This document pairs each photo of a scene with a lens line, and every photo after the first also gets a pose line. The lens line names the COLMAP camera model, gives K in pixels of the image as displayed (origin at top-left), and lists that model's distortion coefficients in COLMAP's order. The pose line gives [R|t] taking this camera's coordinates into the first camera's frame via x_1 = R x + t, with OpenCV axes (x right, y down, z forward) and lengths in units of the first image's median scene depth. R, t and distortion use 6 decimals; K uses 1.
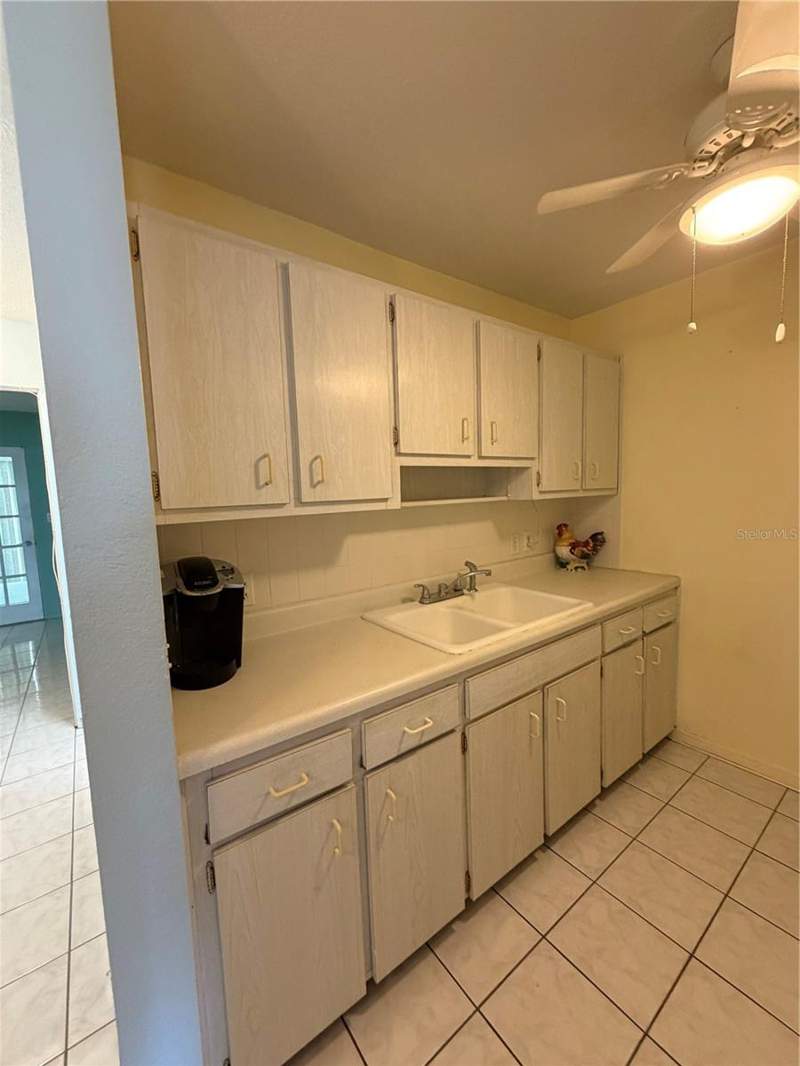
lens RADIAL K [[423.8, 0, 400.0], [0, 423.8, 533.0], [0, 0, 1]] dist [0.000484, 0.000066]
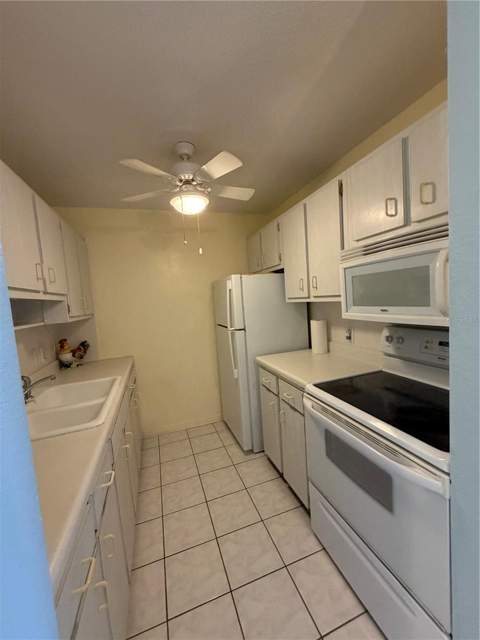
lens RADIAL K [[254.4, 0, 240.0], [0, 254.4, 320.0], [0, 0, 1]] dist [0.000484, 0.000066]
pose [[0.308959, -0.076075, 0.948028, -0.328522], [0.166273, 0.985765, 0.024915, -0.007460], [-0.936428, 0.149934, 0.317210, 0.137308]]
